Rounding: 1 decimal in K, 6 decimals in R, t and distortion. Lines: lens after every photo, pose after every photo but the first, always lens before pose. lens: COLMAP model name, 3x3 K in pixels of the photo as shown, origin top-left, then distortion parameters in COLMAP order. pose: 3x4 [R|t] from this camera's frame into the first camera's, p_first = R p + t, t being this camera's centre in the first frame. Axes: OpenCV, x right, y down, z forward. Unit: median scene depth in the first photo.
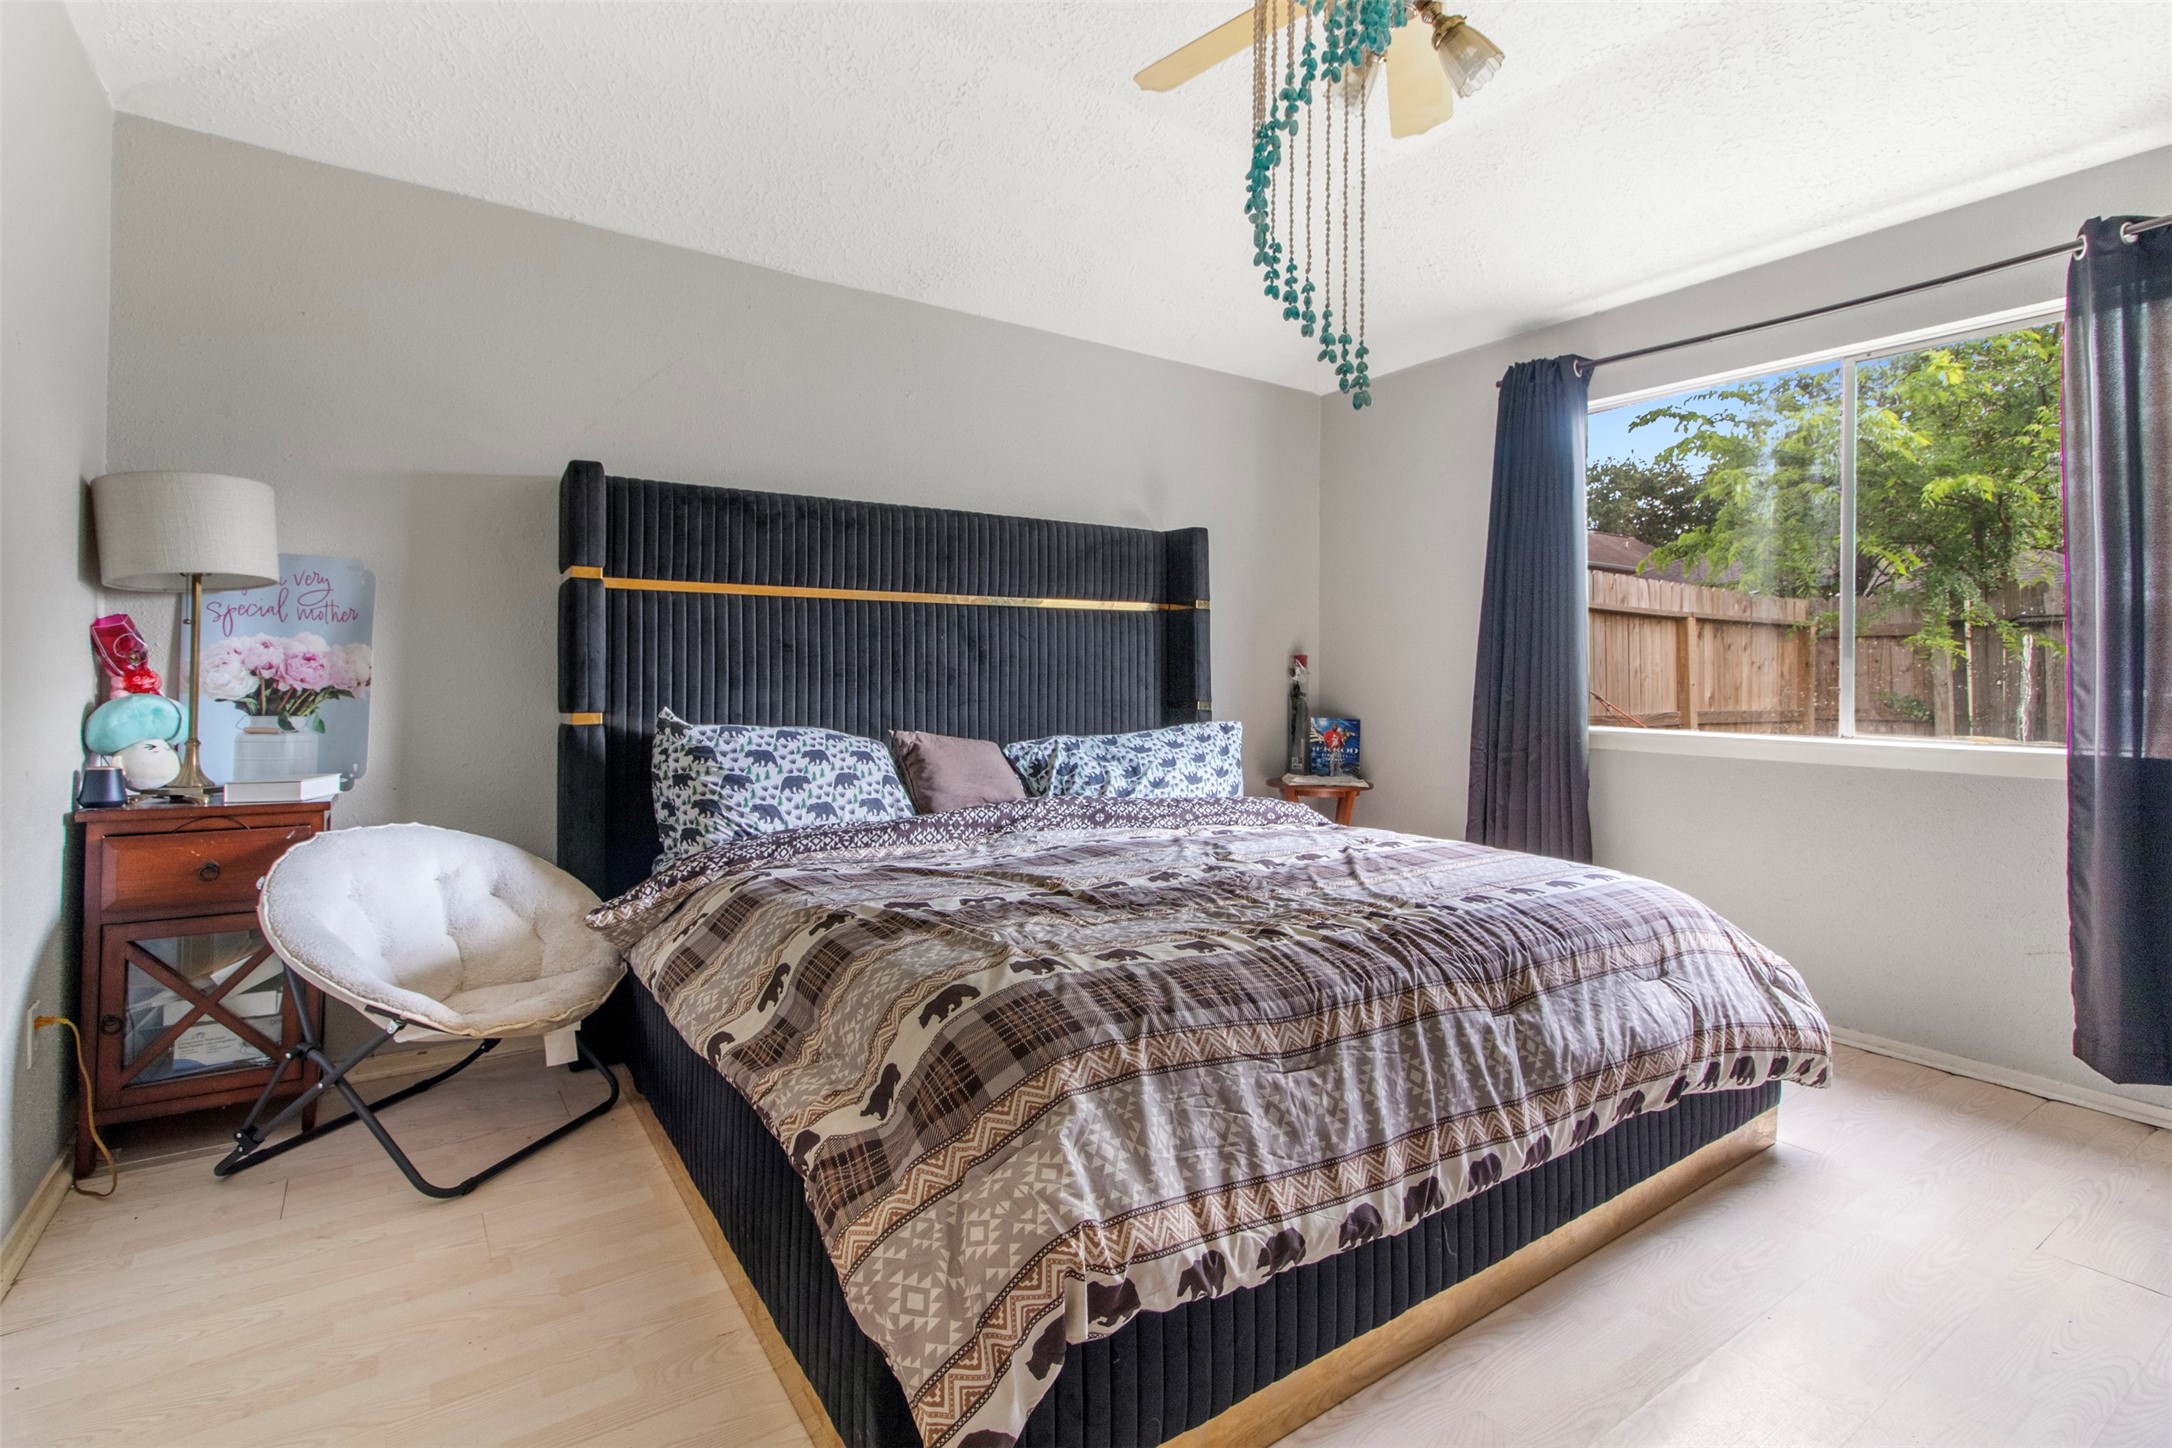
lens RADIAL K [[1022.2, 0, 1098.6], [0, 1022.2, 662.2], [0, 0, 1]] dist [-0.000050, 0.000046]
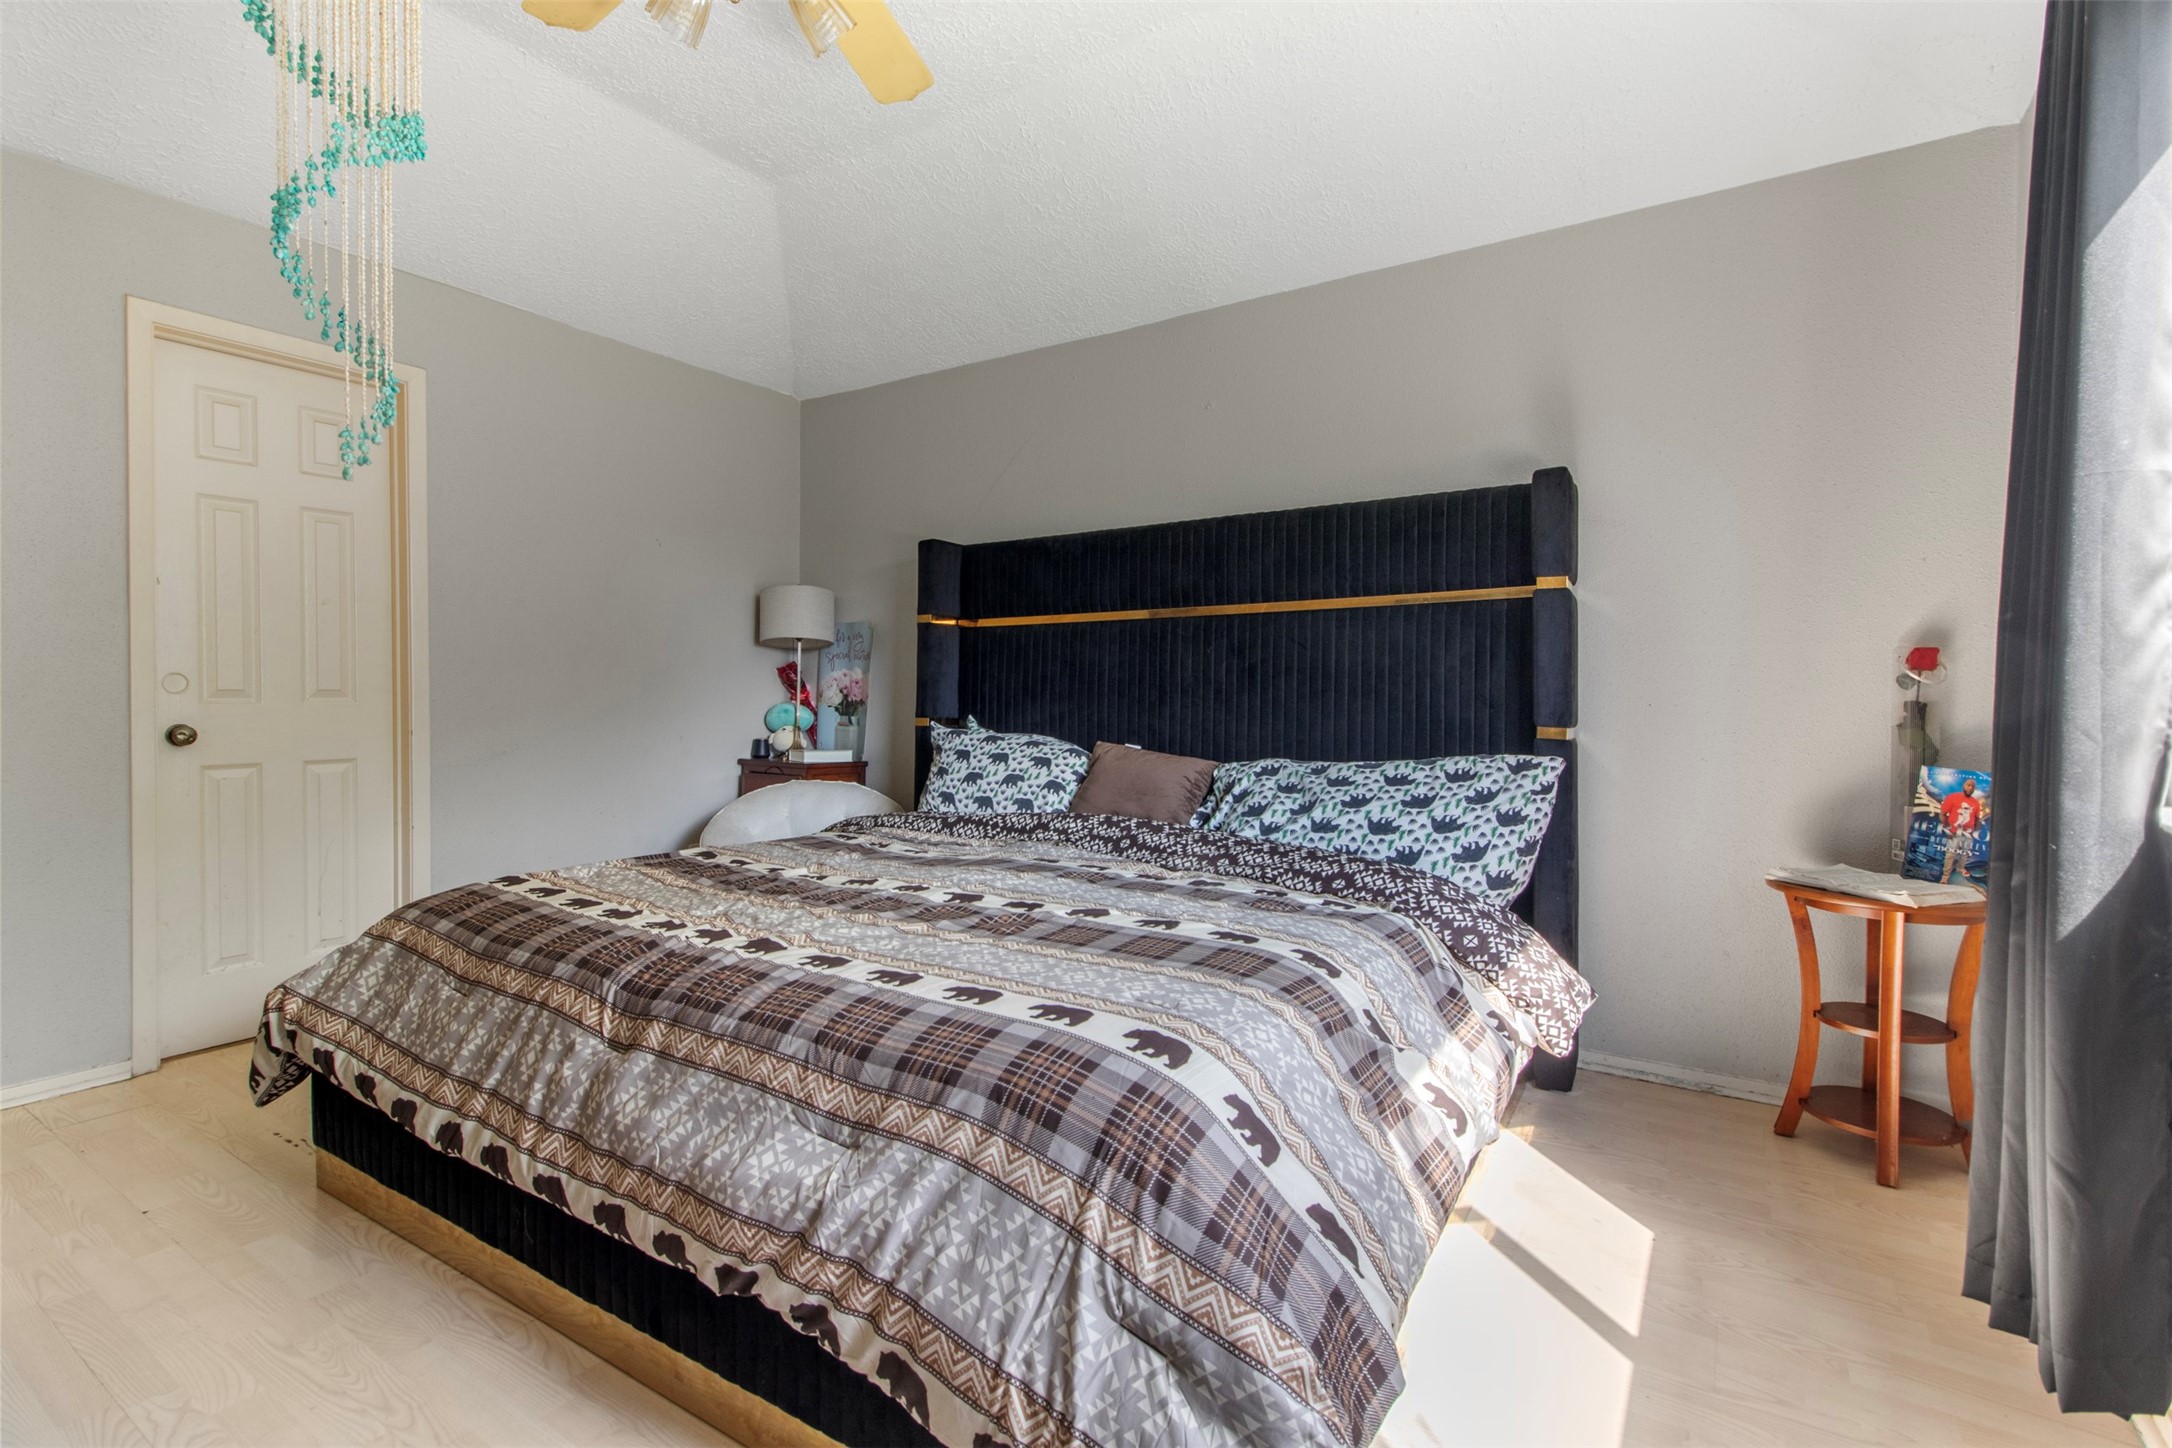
lens RADIAL K [[1020.5, 0, 1078.6], [0, 1020.5, 694.7], [0, 0, 1]] dist [0.001188, 0.000095]
pose [[0.370705, -0.003925, -0.928742, 0.887869], [0.012594, 0.999920, 0.000802, 0.018683], [0.928665, -0.011994, 0.370725, 0.665028]]
